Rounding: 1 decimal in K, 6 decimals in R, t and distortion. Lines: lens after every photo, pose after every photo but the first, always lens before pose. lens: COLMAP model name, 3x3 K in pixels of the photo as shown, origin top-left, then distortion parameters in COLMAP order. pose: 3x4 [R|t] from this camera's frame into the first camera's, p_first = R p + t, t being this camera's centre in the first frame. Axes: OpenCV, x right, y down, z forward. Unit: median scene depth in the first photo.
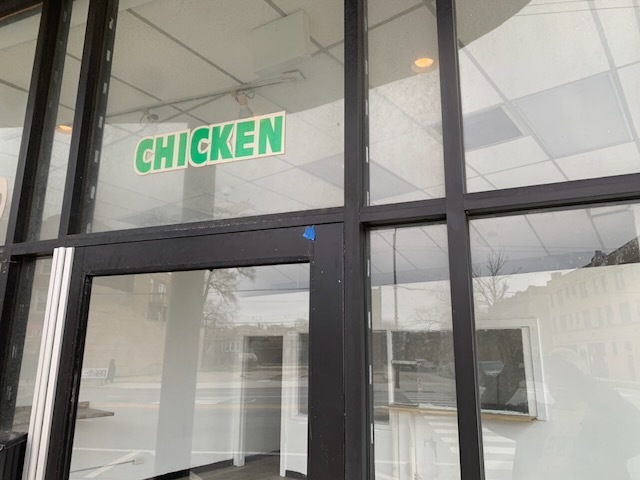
lens RADIAL K [[482.0, 0, 313.0], [0, 482.0, 241.7], [0, 0, 1]] dist [0.053629, -0.049011]
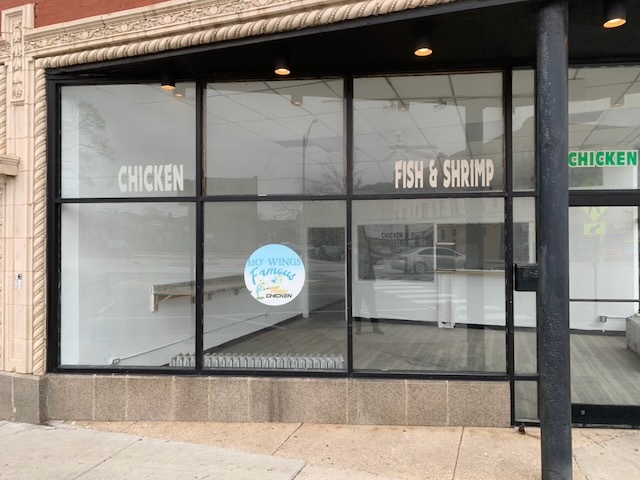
lens RADIAL K [[482.0, 0, 313.0], [0, 482.0, 241.7], [0, 0, 1]] dist [0.053629, -0.049011]
pose [[0.952644, -0.012680, 0.303825, -2.324454], [-0.055711, 0.974942, 0.215371, -0.221265], [-0.298942, -0.222098, 0.928066, -1.010461]]
